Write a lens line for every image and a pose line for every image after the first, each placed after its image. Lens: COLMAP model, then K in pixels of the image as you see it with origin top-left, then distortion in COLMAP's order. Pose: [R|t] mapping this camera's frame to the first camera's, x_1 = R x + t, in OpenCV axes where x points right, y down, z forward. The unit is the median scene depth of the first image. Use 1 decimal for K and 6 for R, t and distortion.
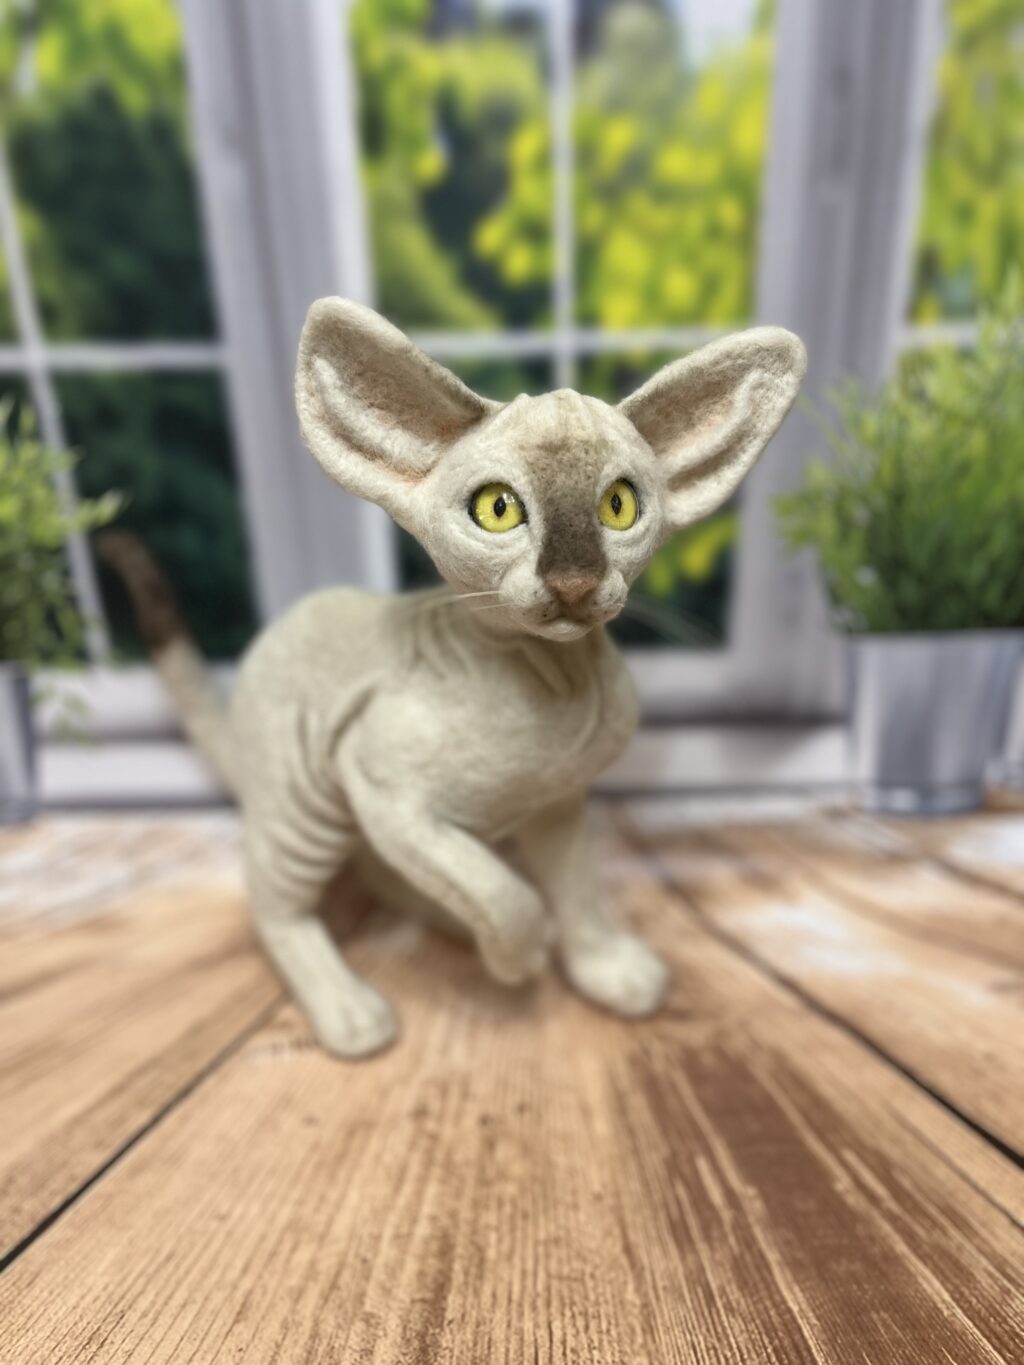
lens RADIAL K [[1080.2, 0, 519.1], [0, 1080.2, 693.5], [0, 0, 1]] dist [0.050930, -0.116303]
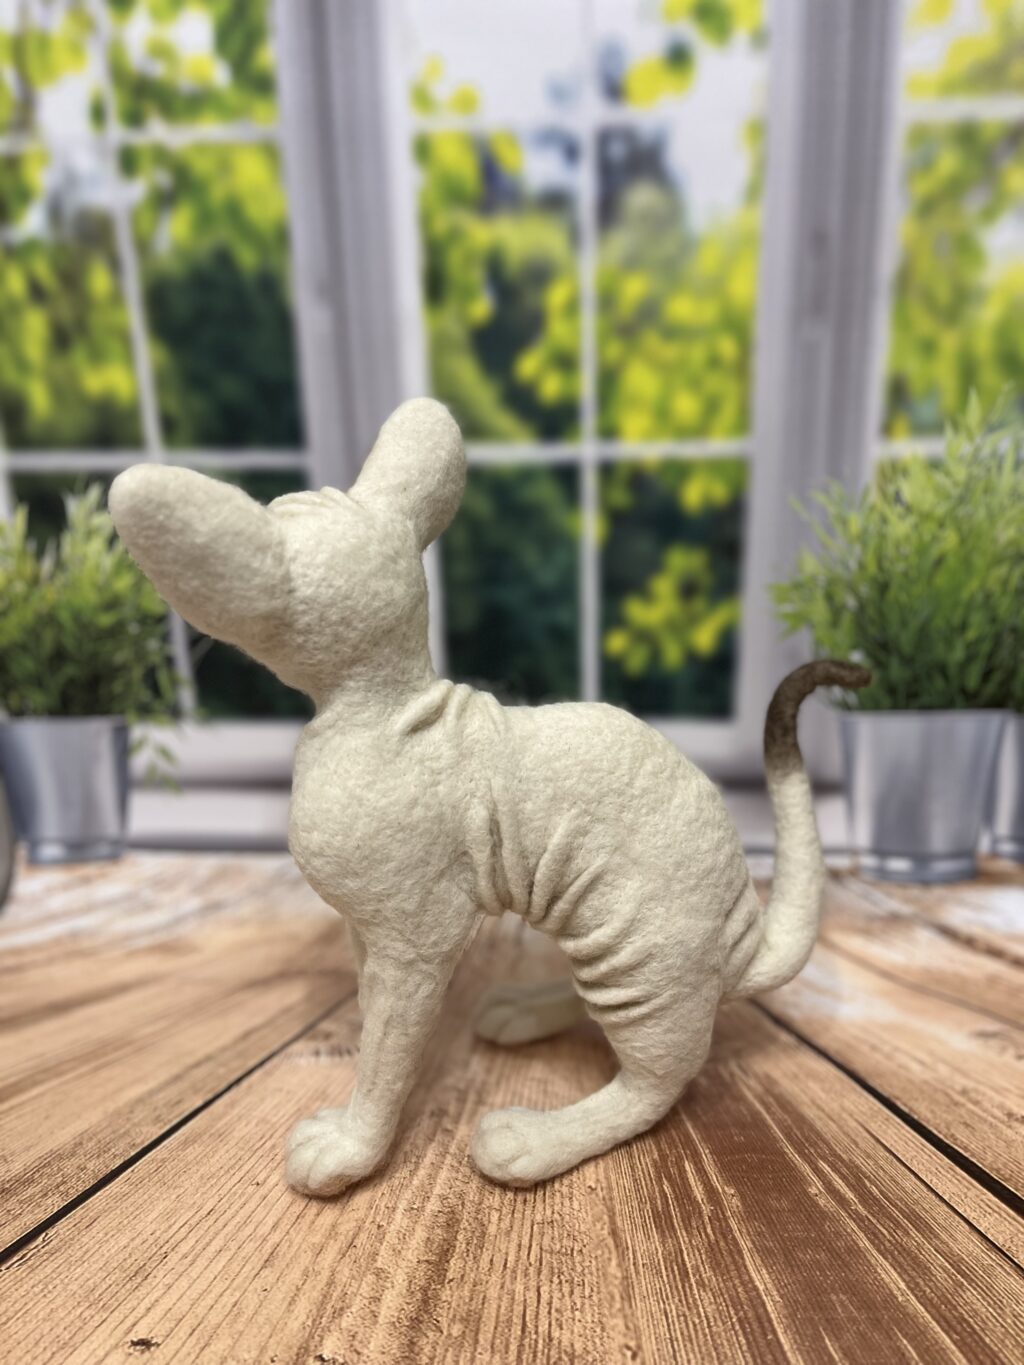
lens RADIAL K [[1080.2, 0, 512.2], [0, 1080.2, 681.0], [0, 0, 1]] dist [0.050930, -0.116303]
pose [[0.996751, 0.024879, -0.076603, 0.058806], [-0.034912, 0.990559, -0.132565, 0.092217], [0.072581, 0.134809, 0.988210, -0.157952]]
